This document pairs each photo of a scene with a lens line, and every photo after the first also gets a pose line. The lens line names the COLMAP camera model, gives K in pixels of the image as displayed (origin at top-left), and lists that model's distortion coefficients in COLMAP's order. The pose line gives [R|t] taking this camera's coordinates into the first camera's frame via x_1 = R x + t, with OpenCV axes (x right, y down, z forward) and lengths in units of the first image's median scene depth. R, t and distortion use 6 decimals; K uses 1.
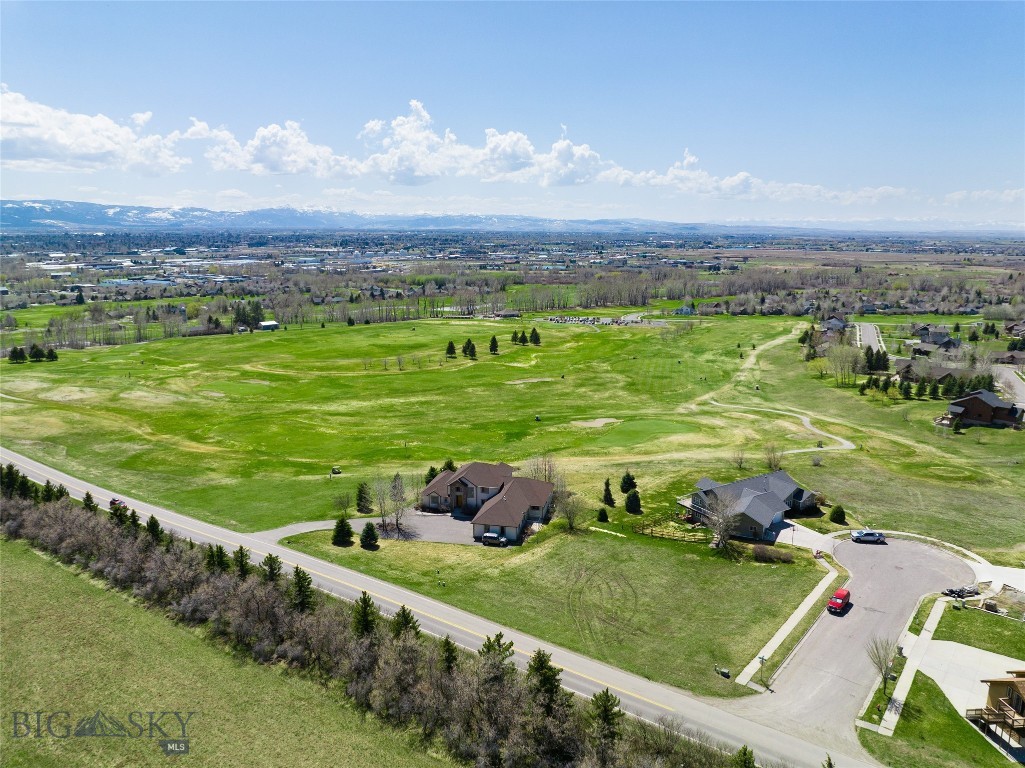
lens RADIAL K [[723.9, 0, 514.6], [0, 723.9, 380.2], [0, 0, 1]] dist [-0.041443, 0.010065]
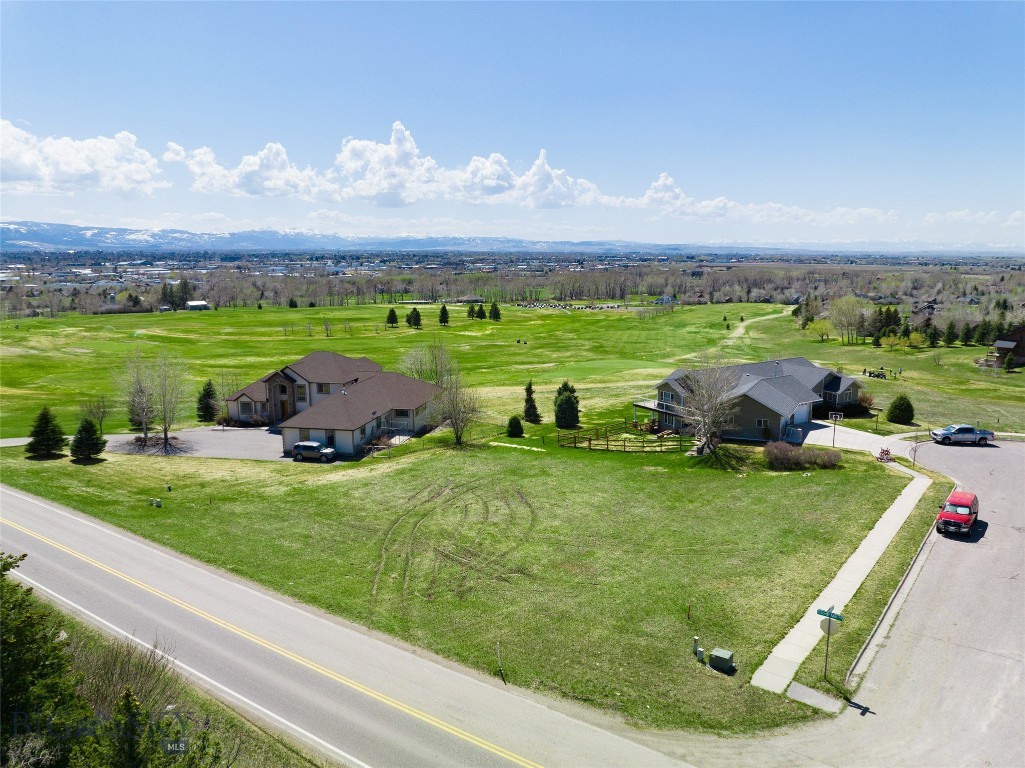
lens RADIAL K [[727.8, 0, 515.9], [0, 727.8, 384.0], [0, 0, 1]] dist [-0.037238, -0.000858]
pose [[0.999729, -0.005098, 0.022715, 0.116832], [0.005689, 0.999644, -0.026050, 0.177740], [-0.022574, 0.026172, 0.999403, 0.406797]]
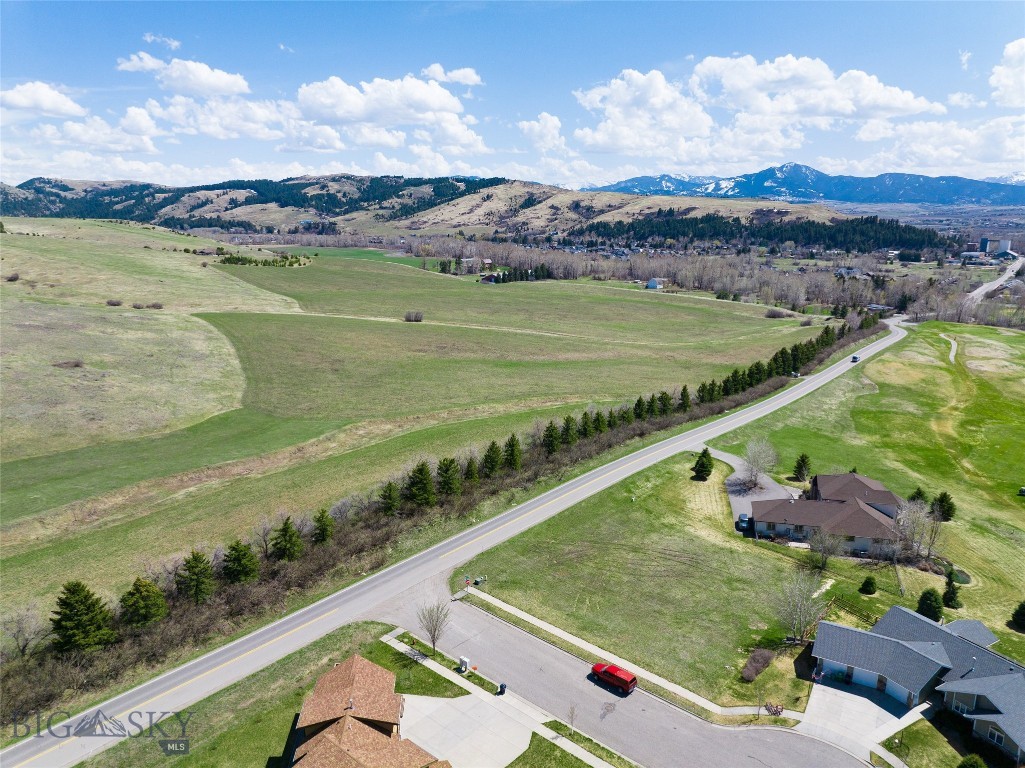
lens RADIAL K [[723.9, 0, 514.6], [0, 723.9, 380.2], [0, 0, 1]] dist [-0.041443, 0.010065]
pose [[-0.026131, 0.229040, -0.973066, 0.880115], [-0.200256, 0.952468, 0.229570, -0.128018], [0.979395, 0.200861, 0.020978, 0.611710]]
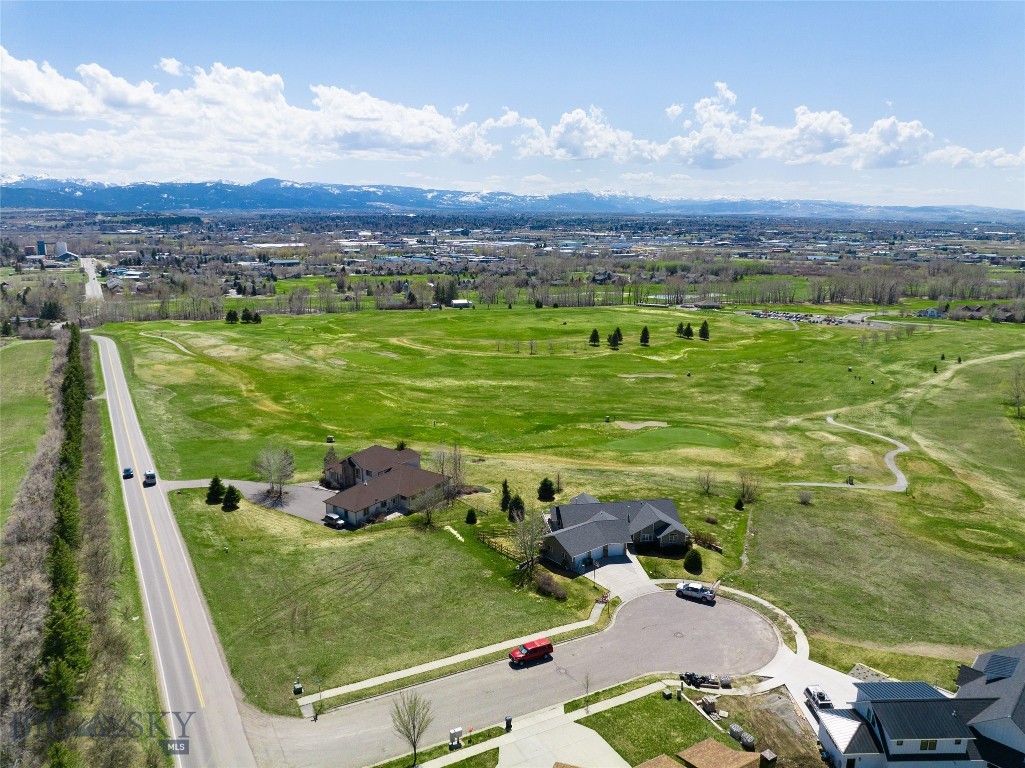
lens RADIAL K [[727.8, 0, 515.9], [0, 727.8, 384.0], [0, 0, 1]] dist [-0.037238, -0.000858]
pose [[0.924191, 0.091820, -0.370730, 0.549636], [-0.082838, 0.995755, 0.040115, -0.030753], [0.372840, -0.006364, 0.927874, 0.149412]]
